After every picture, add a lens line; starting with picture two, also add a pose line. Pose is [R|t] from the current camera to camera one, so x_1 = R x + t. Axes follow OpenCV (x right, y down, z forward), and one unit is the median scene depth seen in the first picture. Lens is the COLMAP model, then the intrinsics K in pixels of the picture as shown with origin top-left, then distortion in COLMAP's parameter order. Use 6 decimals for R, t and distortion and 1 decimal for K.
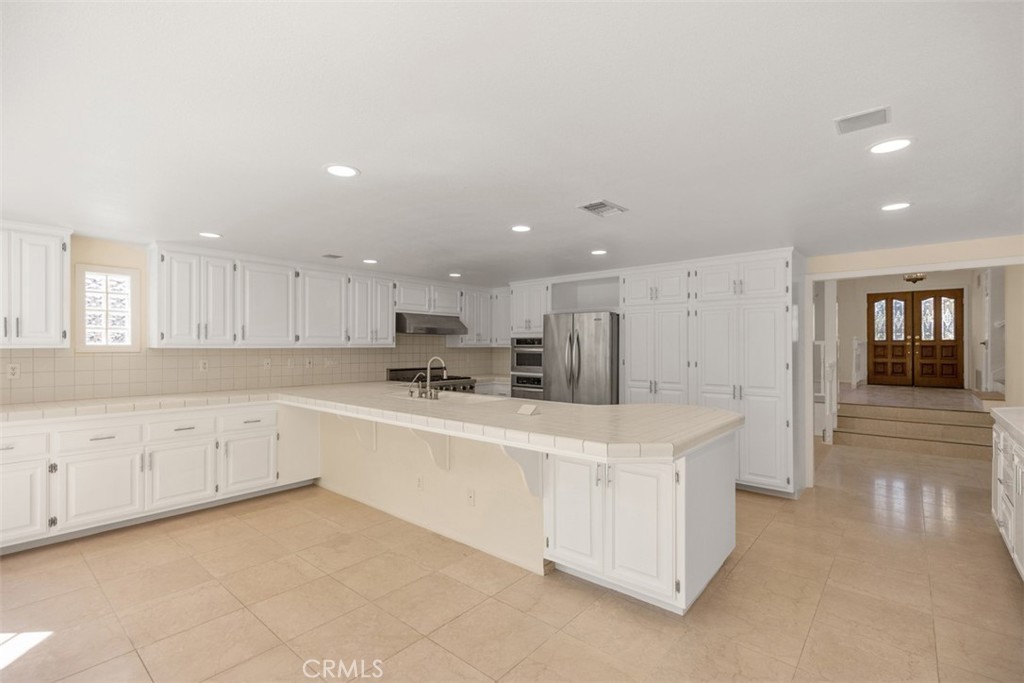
lens RADIAL K [[462.6, 0, 513.5], [0, 462.6, 339.8], [0, 0, 1]] dist [0.004935, 0.000377]
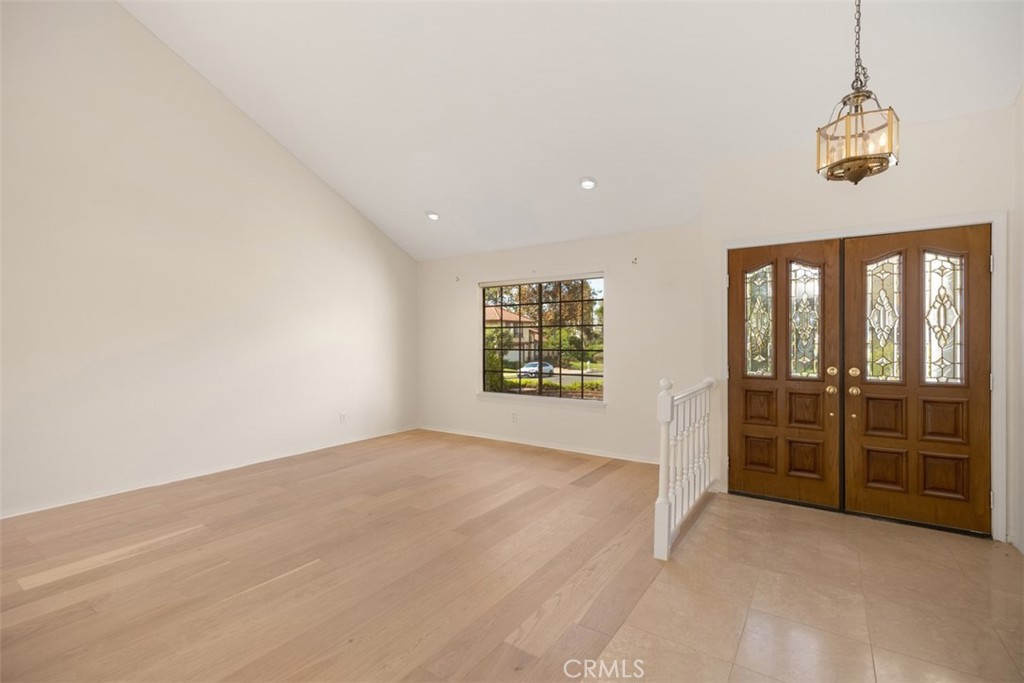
lens RADIAL K [[462.6, 0, 509.6], [0, 462.6, 336.1], [0, 0, 1]] dist [0.004935, 0.000377]
pose [[0.994095, -0.000894, 0.108508, 0.961658], [0.000476, 0.999992, 0.003879, -0.055649], [-0.108511, -0.003804, 0.994088, 1.140810]]
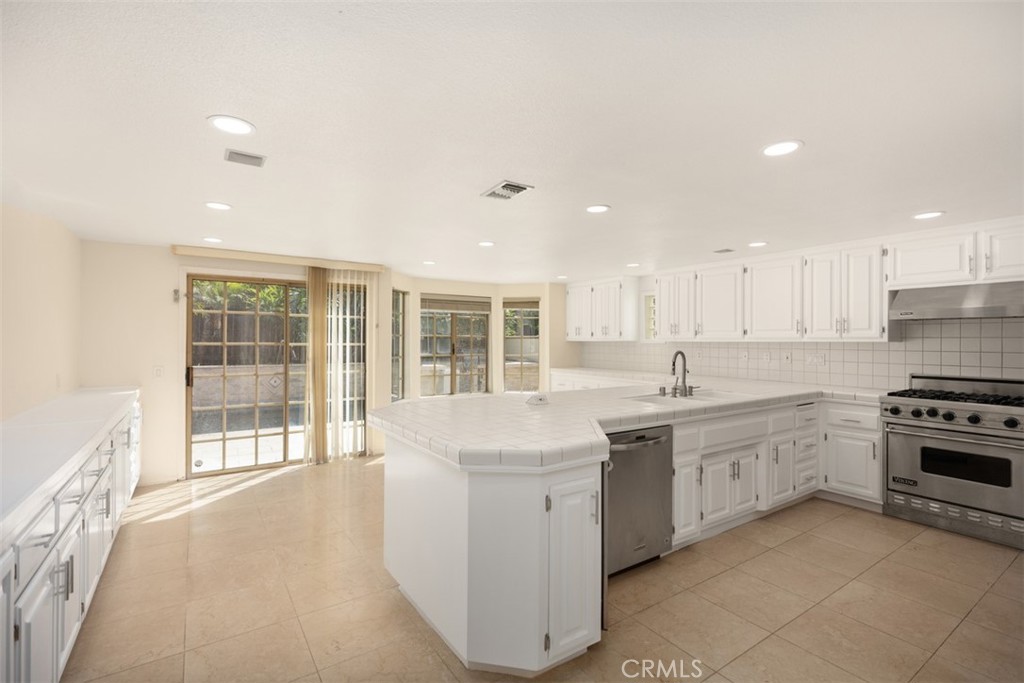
lens RADIAL K [[462.6, 0, 504.2], [0, 462.6, 336.5], [0, 0, 1]] dist [0.004935, 0.000377]
pose [[-0.283826, -0.010394, -0.958820, 0.536210], [0.009367, 0.999863, -0.013612, 0.011908], [0.958830, -0.012844, -0.283690, 0.618213]]
